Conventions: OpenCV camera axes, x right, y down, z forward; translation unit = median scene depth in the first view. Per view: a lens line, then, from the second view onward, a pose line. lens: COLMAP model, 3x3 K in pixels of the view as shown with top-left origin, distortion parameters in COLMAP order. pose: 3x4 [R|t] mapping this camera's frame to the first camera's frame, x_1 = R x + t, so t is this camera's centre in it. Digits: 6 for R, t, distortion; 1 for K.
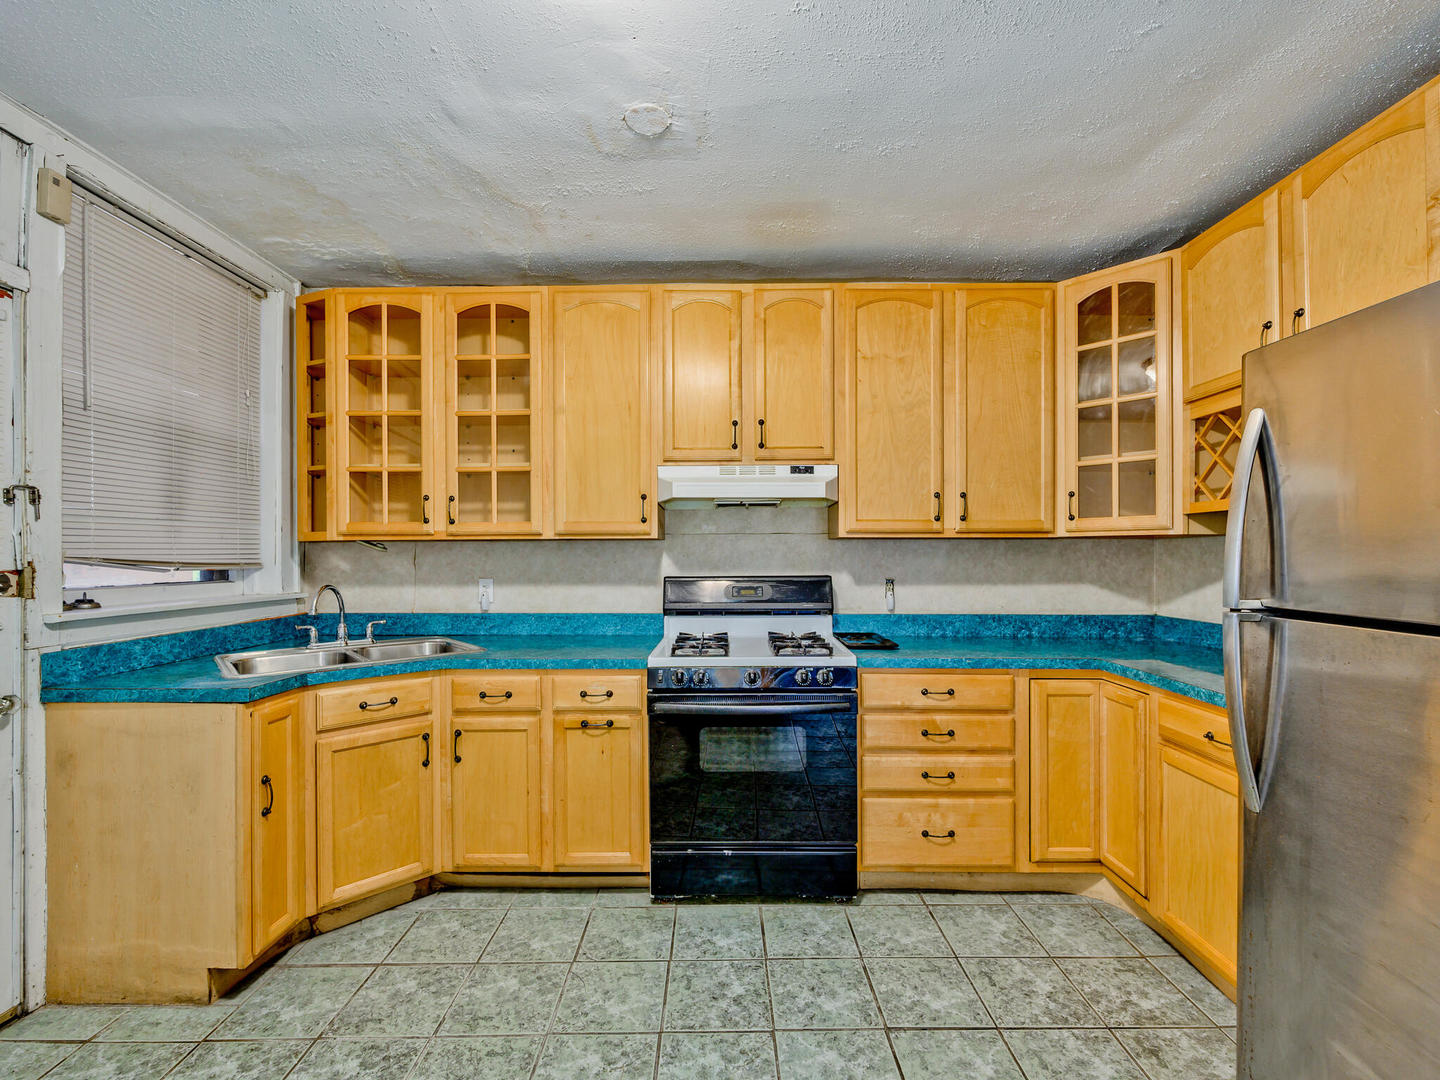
lens RADIAL K [[640.3, 0, 719.7], [0, 640.3, 557.7], [0, 0, 1]] dist [0.001250, -0.000684]
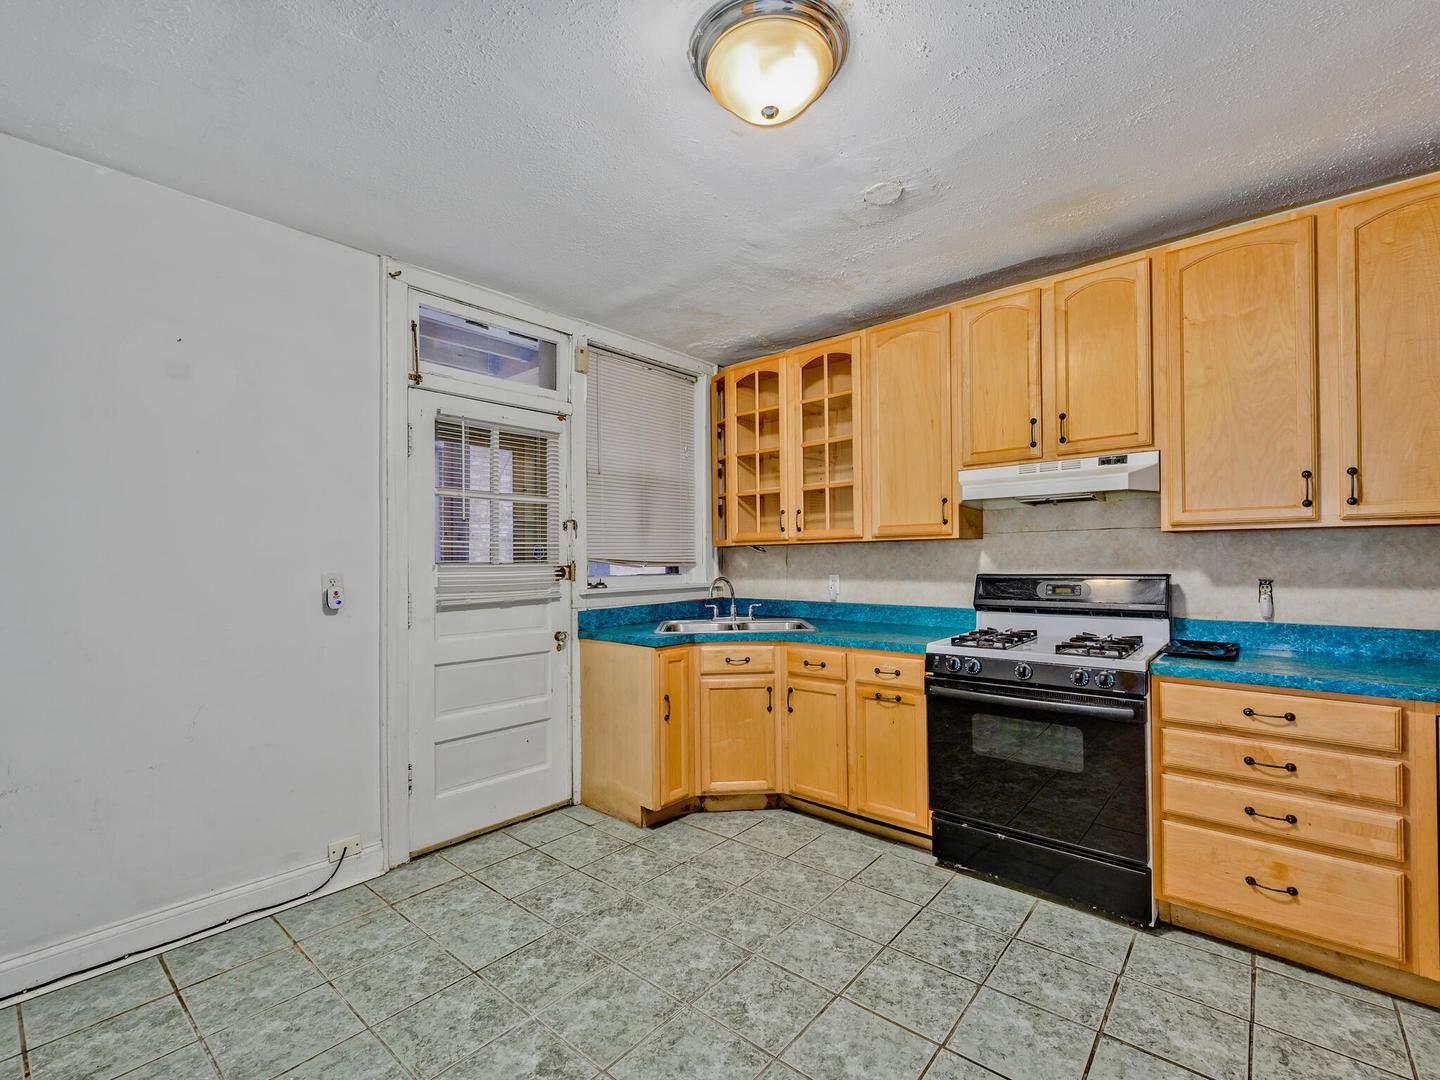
lens RADIAL K [[640.3, 0, 719.7], [0, 640.3, 557.7], [0, 0, 1]] dist [0.001250, -0.000684]
pose [[0.755948, -0.007415, -0.654590, 0.342897], [0.005846, 0.999972, -0.004576, 0.006290], [0.654605, -0.000367, 0.755971, -0.090972]]
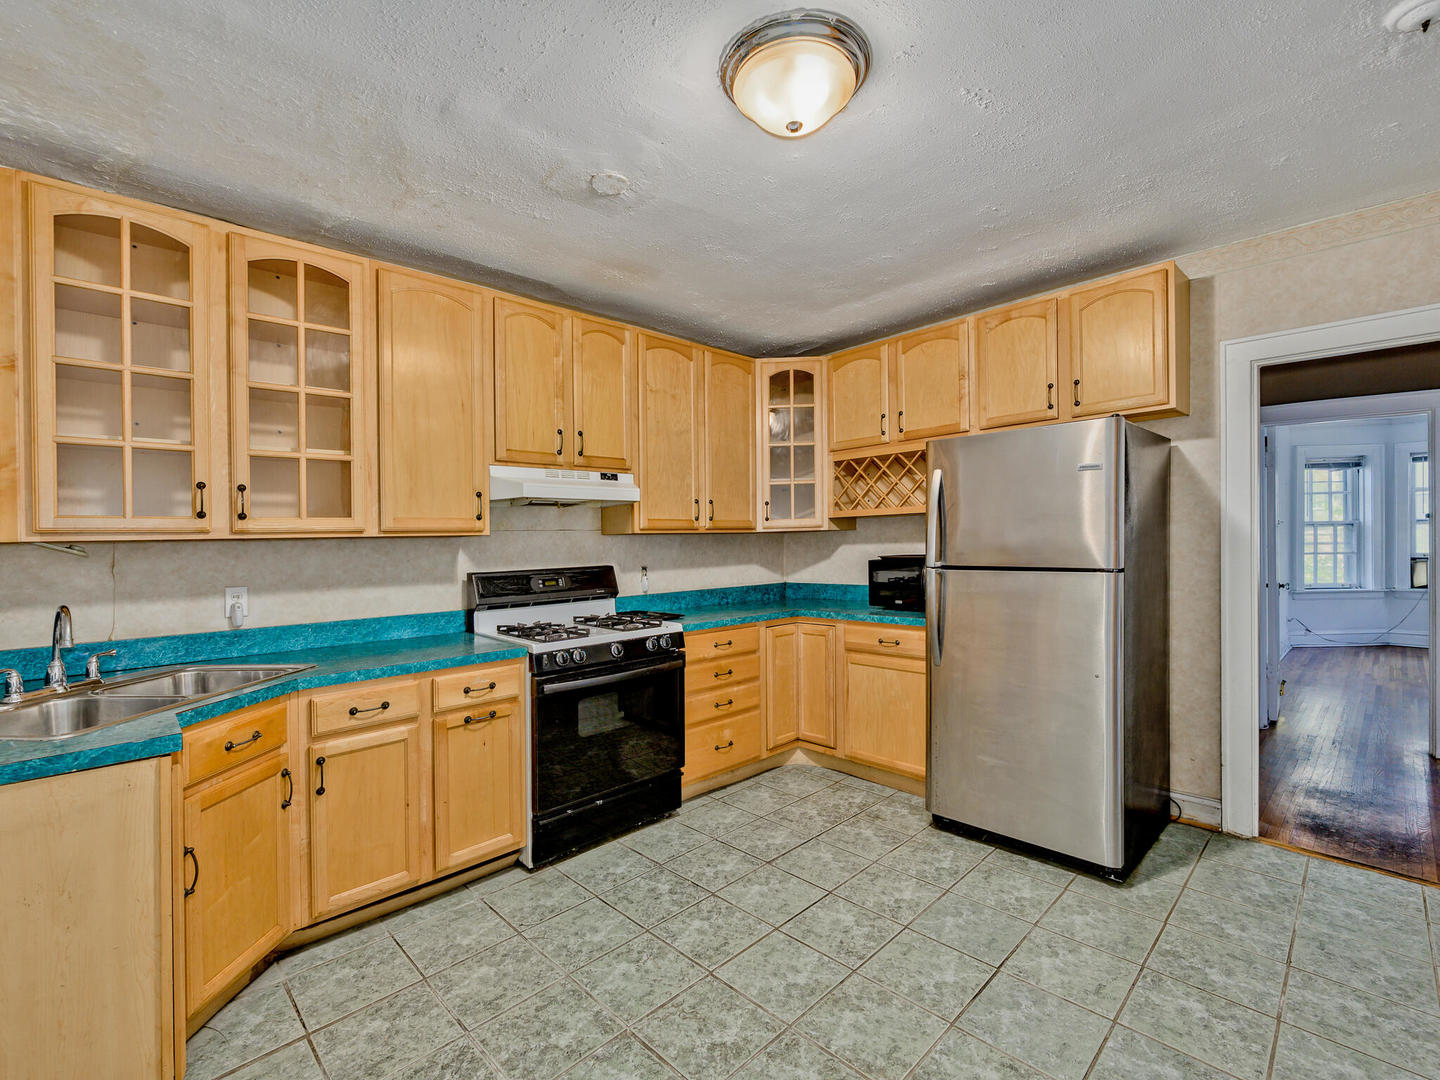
lens RADIAL K [[640.3, 0, 719.7], [0, 640.3, 557.7], [0, 0, 1]] dist [0.001250, -0.000684]
pose [[0.722641, -0.032155, 0.690475, -0.604695], [0.027437, 0.999465, 0.017829, -0.002208], [-0.690679, 0.006060, 0.723136, -0.002624]]
